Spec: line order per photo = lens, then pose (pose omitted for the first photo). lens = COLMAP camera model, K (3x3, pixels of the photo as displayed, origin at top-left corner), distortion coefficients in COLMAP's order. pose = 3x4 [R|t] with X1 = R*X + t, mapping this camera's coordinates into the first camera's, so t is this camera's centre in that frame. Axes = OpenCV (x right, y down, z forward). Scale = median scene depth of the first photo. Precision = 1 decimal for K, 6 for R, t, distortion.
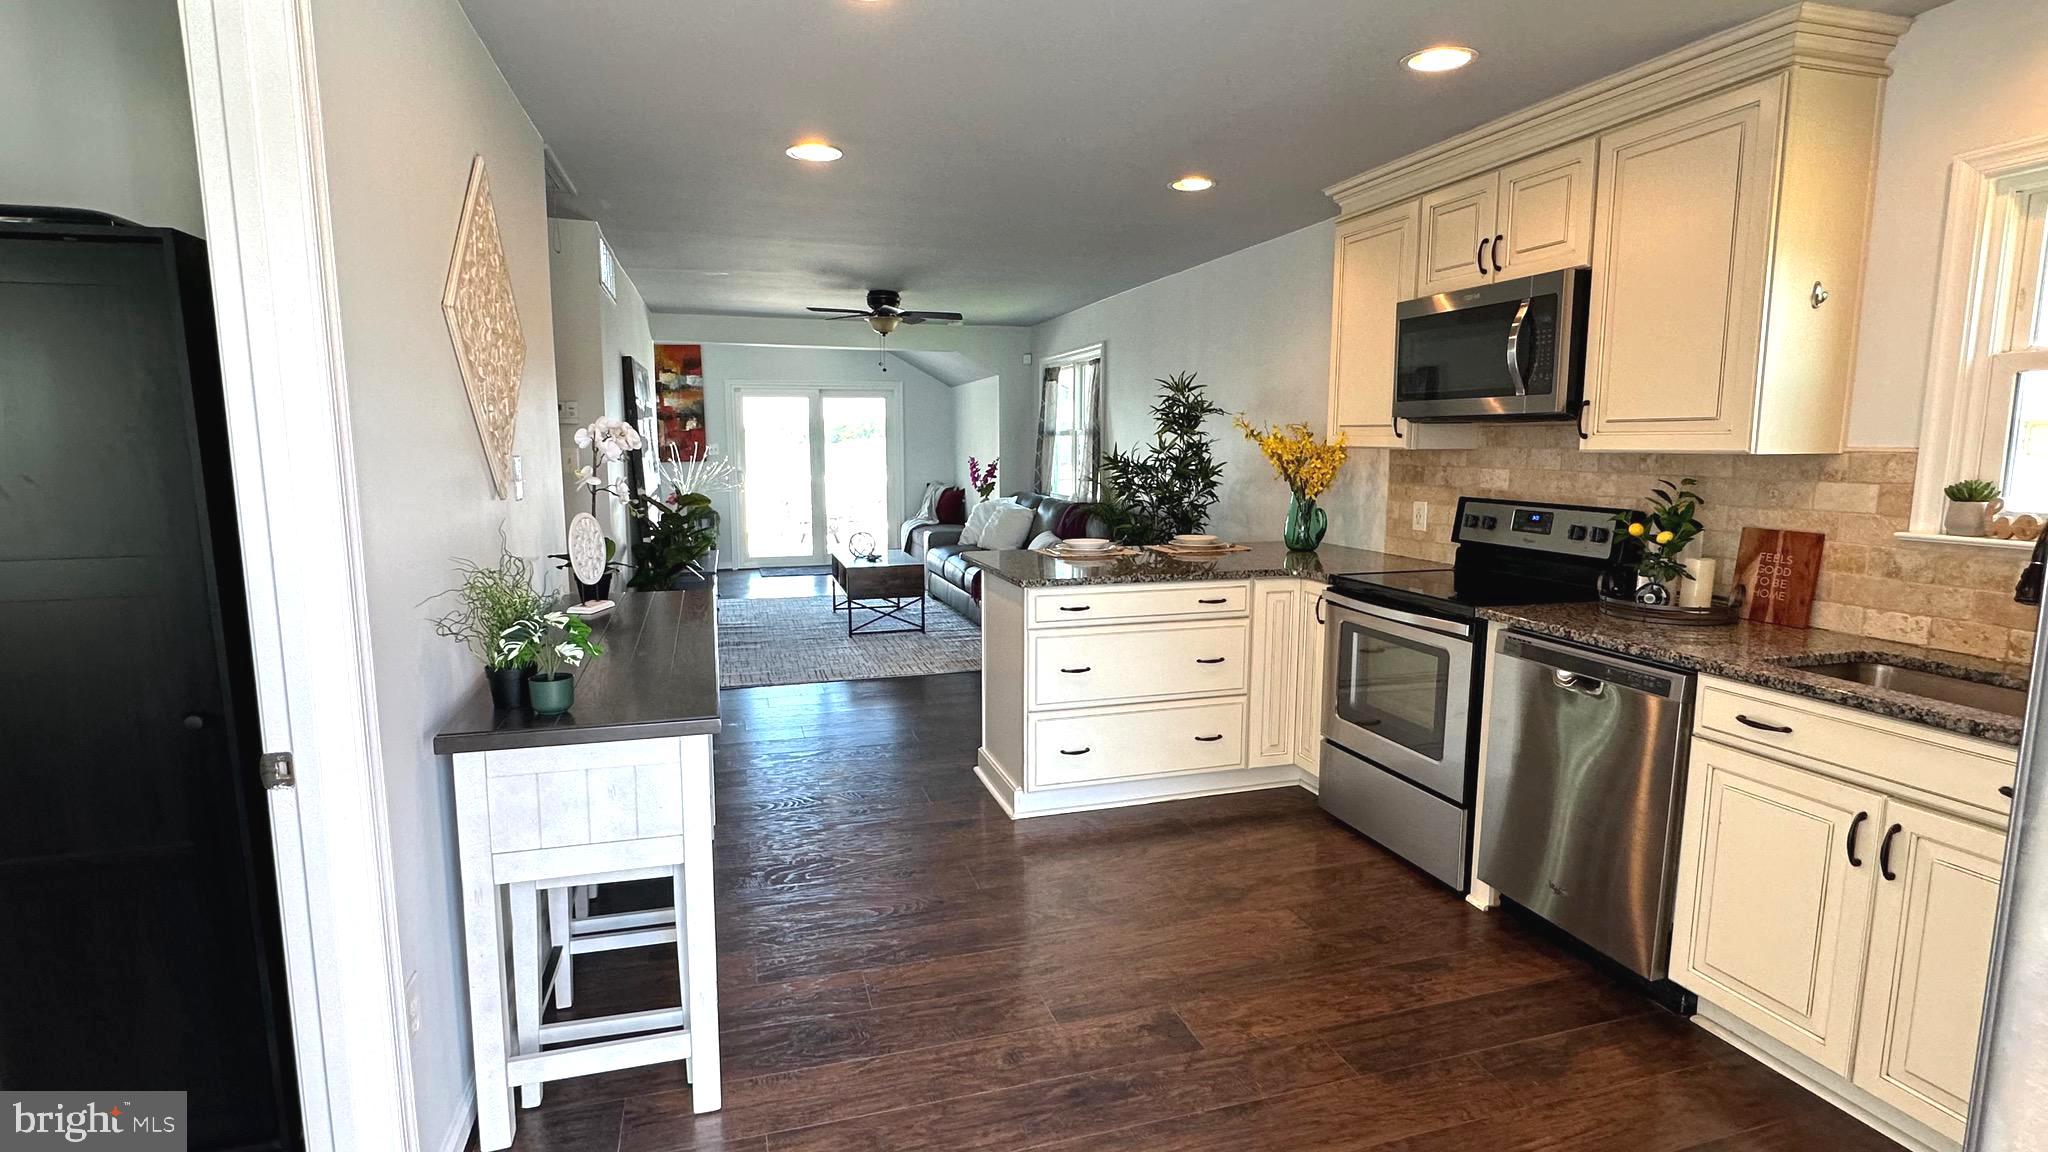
lens RADIAL K [[992.1, 0, 1019.7], [0, 992.1, 574.6], [0, 0, 1]] dist [-0.006213, -0.000062]
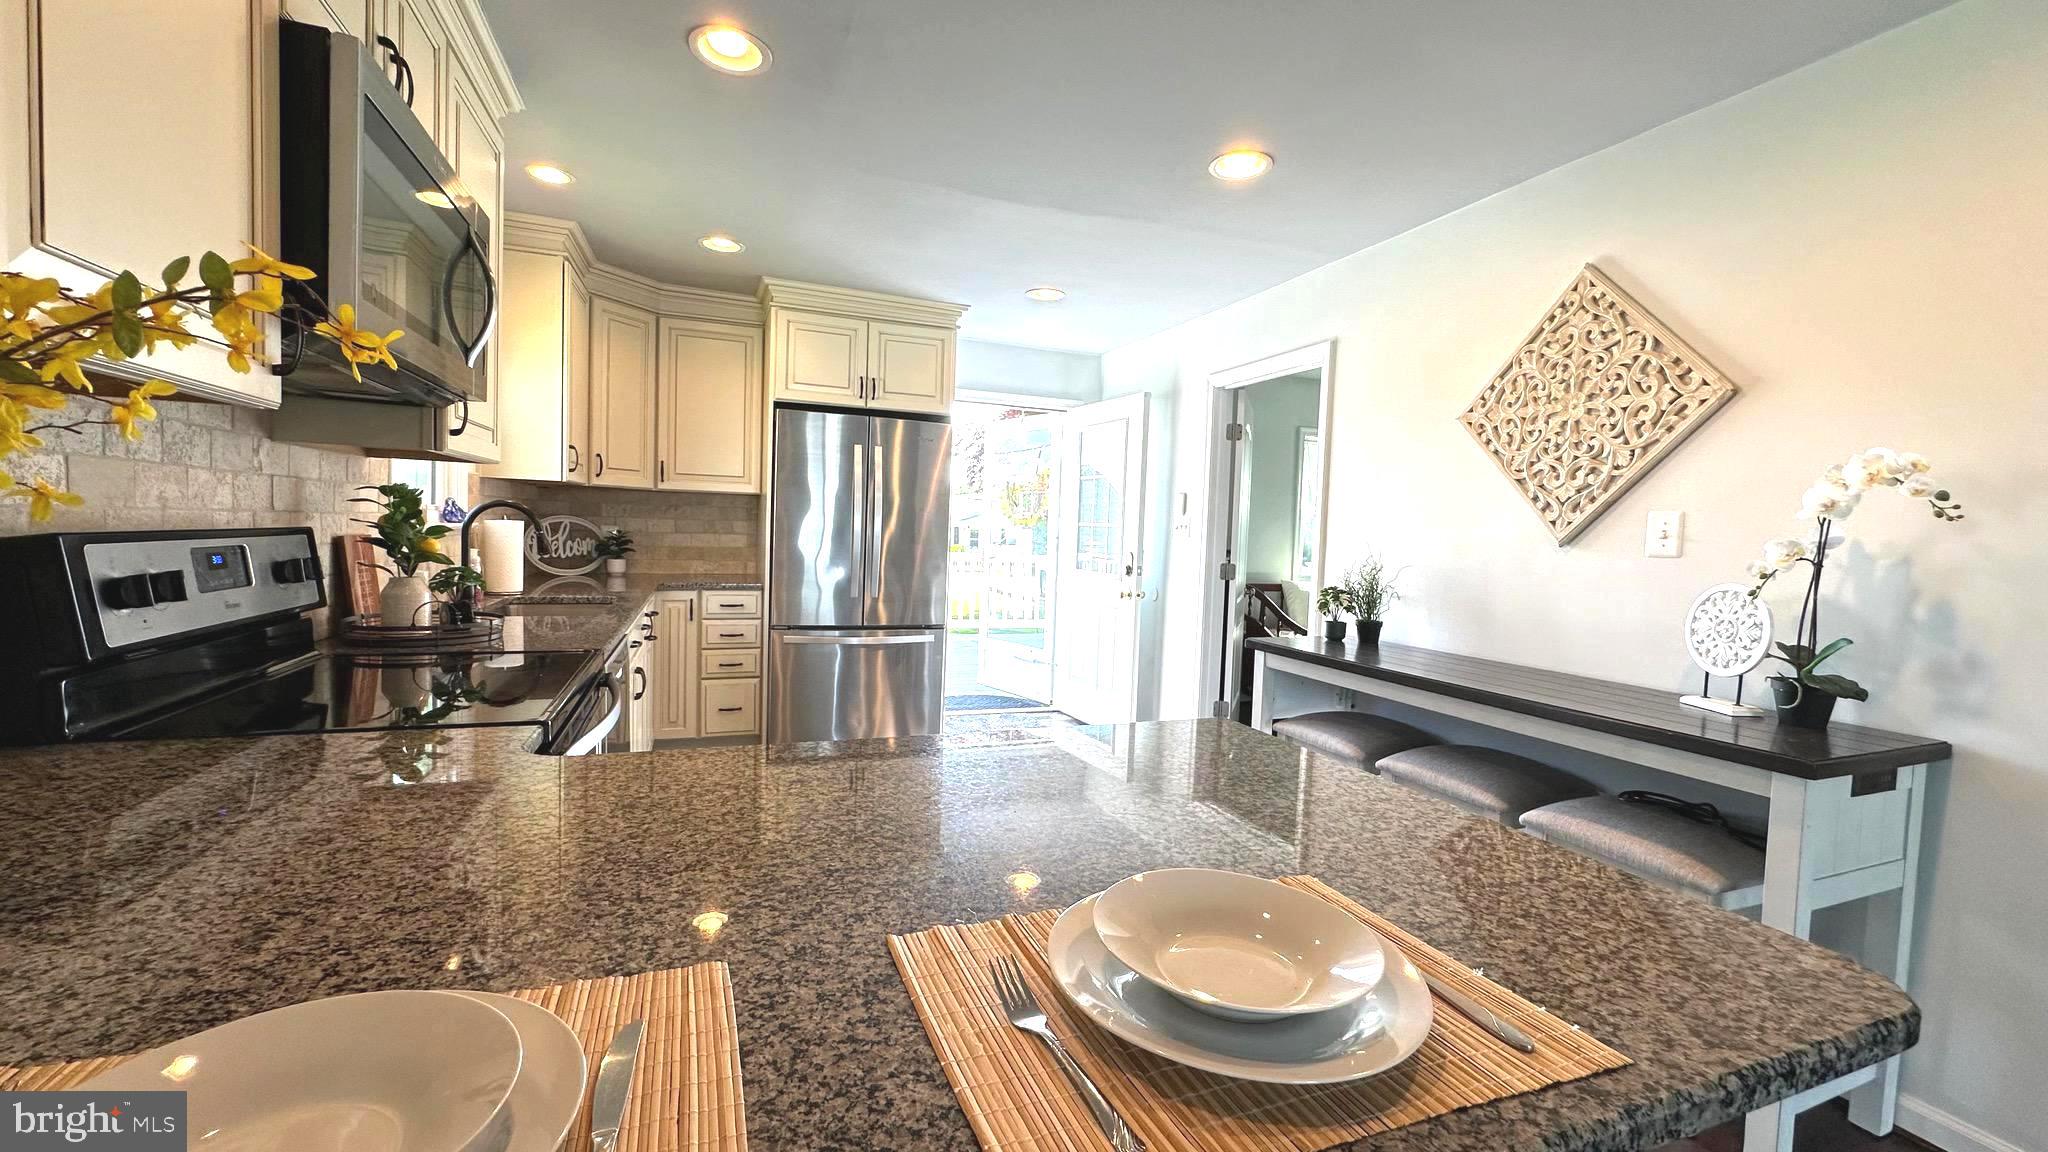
lens RADIAL K [[820.7, 0, 1023.7], [0, 820.7, 576.4], [0, 0, 1]] dist [-0.005409, 0.000782]
pose [[-0.996573, -0.033944, -0.075433, 0.135211], [-0.047878, 0.980345, 0.191393, -0.140373], [0.067454, 0.194349, -0.978611, 1.361083]]
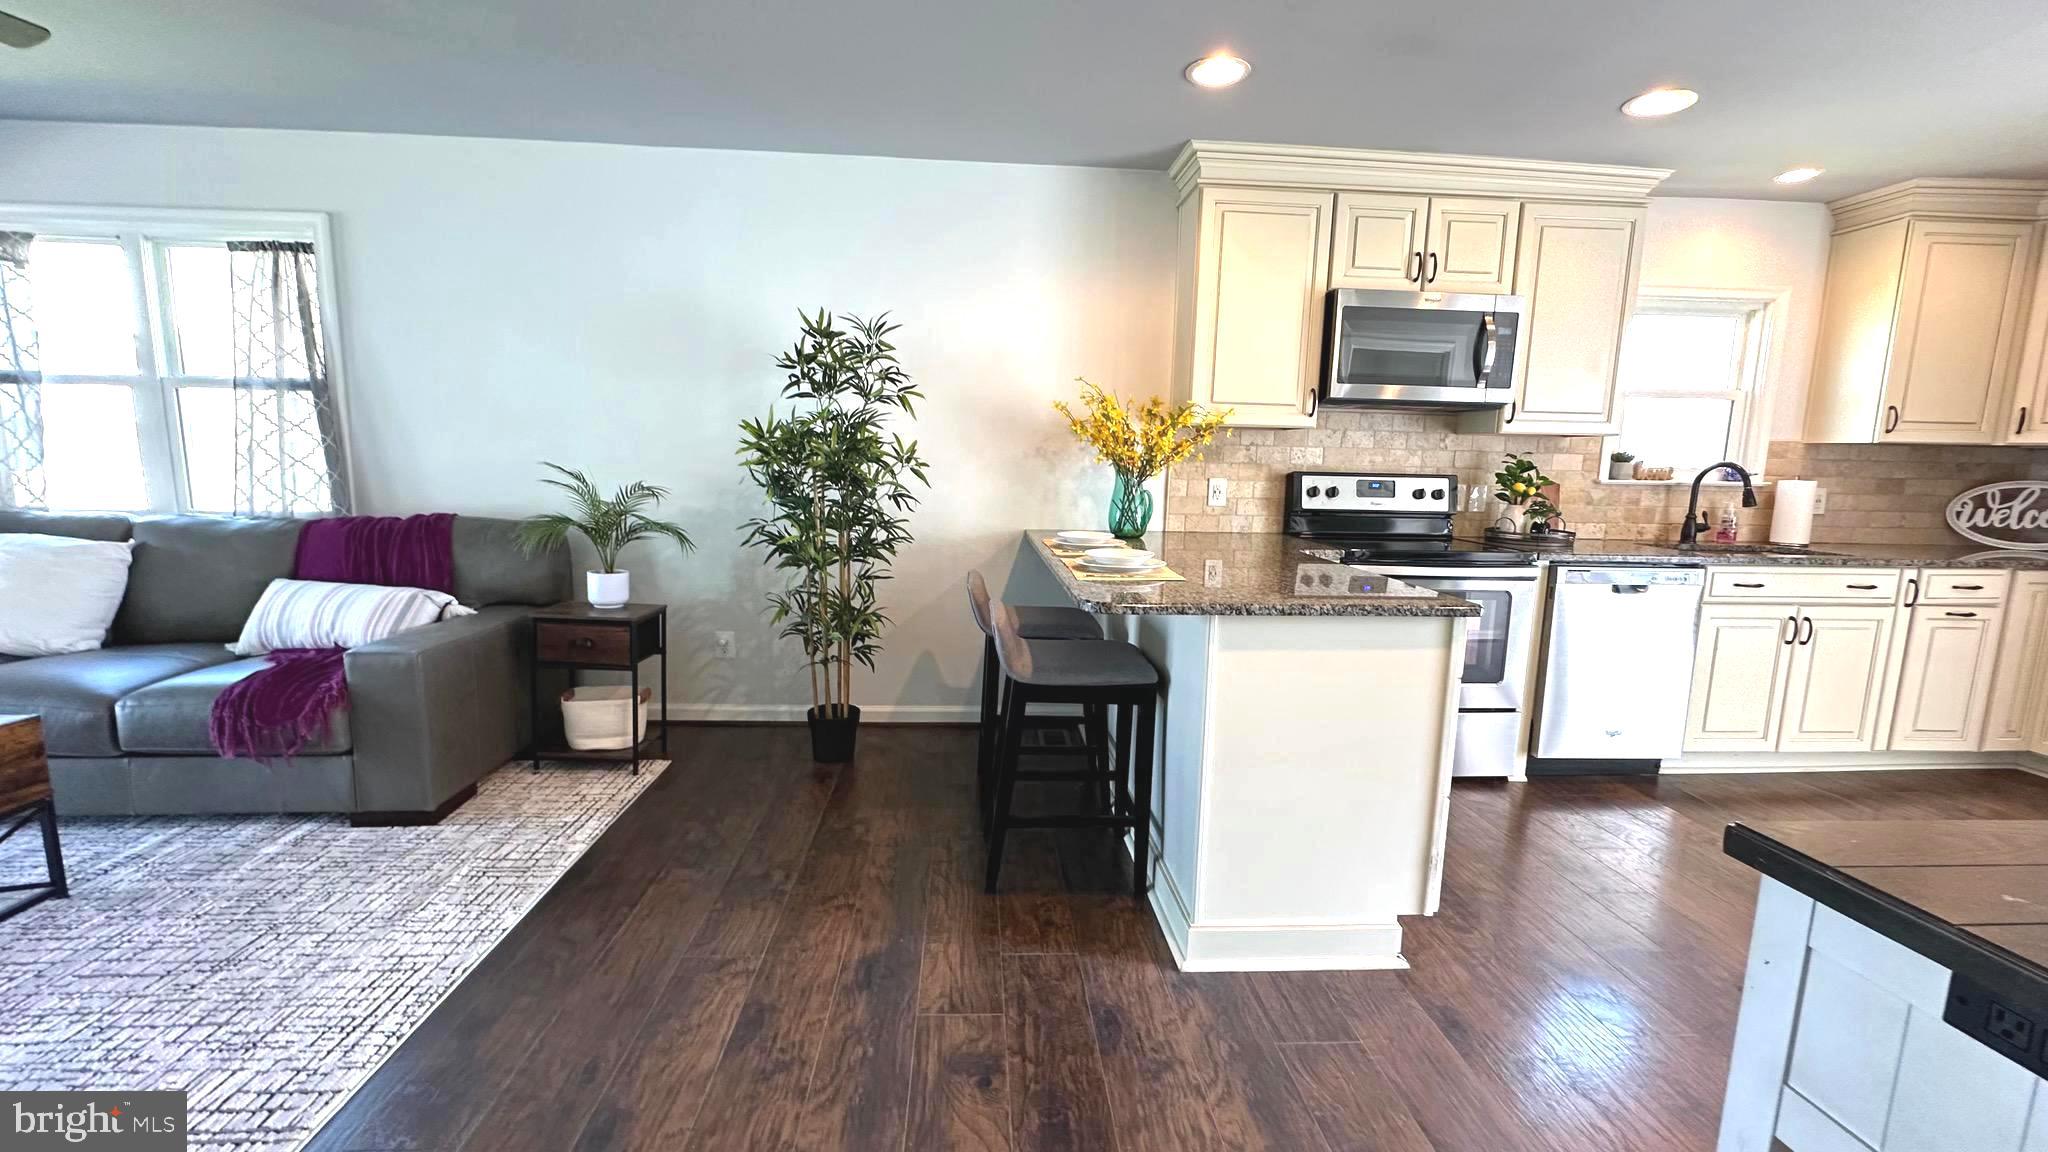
lens RADIAL K [[820.7, 0, 1016.3], [0, 820.7, 575.4], [0, 0, 1]] dist [-0.005409, 0.000782]
pose [[0.228838, -0.144060, 0.962746, -0.585234], [0.109143, 0.986551, 0.121680, -0.115512], [-0.967327, 0.077232, 0.241483, 1.138001]]
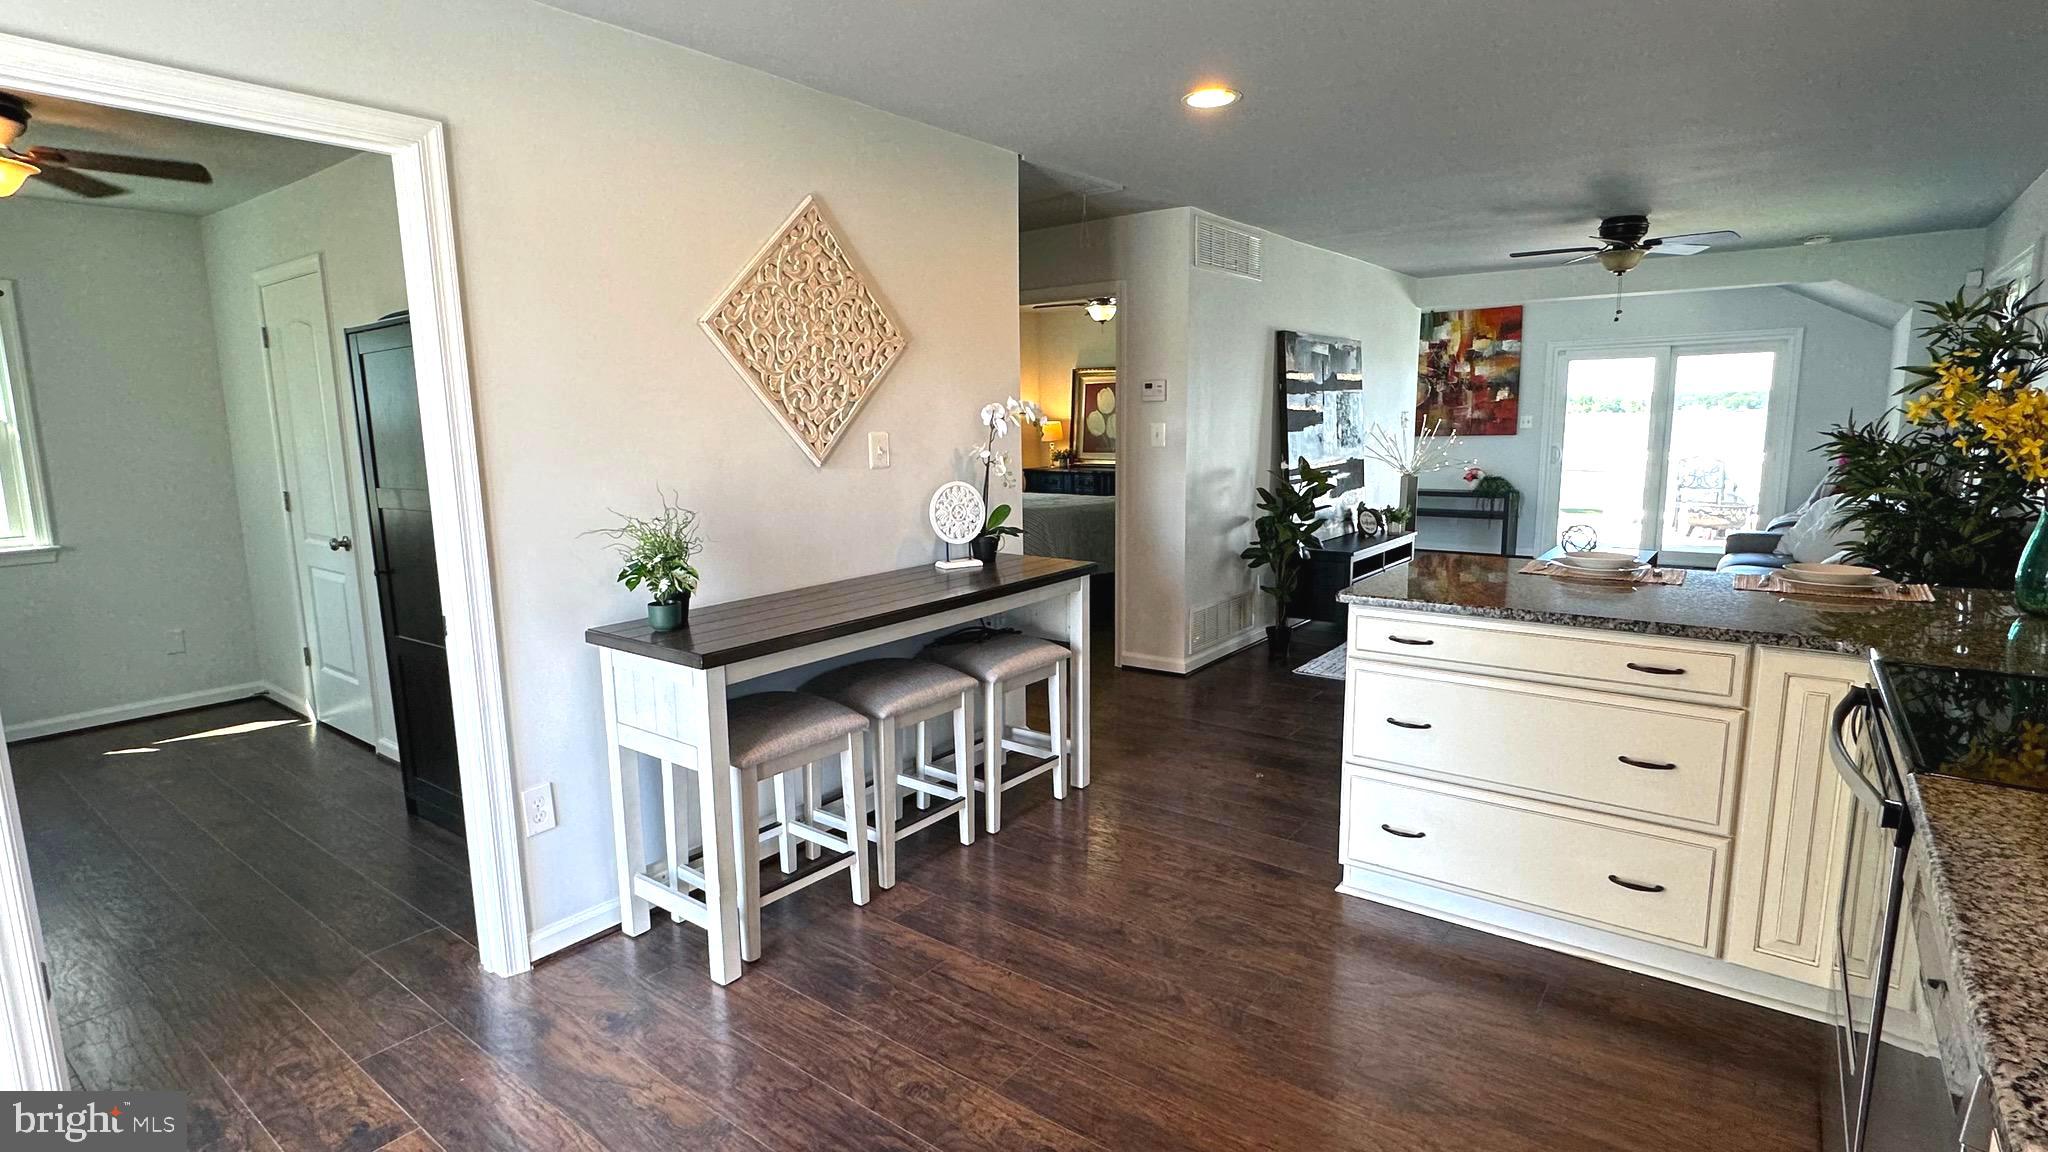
lens RADIAL K [[992.1, 0, 1031.8], [0, 992.1, 578.0], [0, 0, 1]] dist [-0.006213, -0.000062]
pose [[0.589690, 0.119239, -0.798779, 0.467936], [-0.094356, 0.992439, 0.078491, -0.042842], [0.802099, 0.029085, 0.596483, 0.332700]]
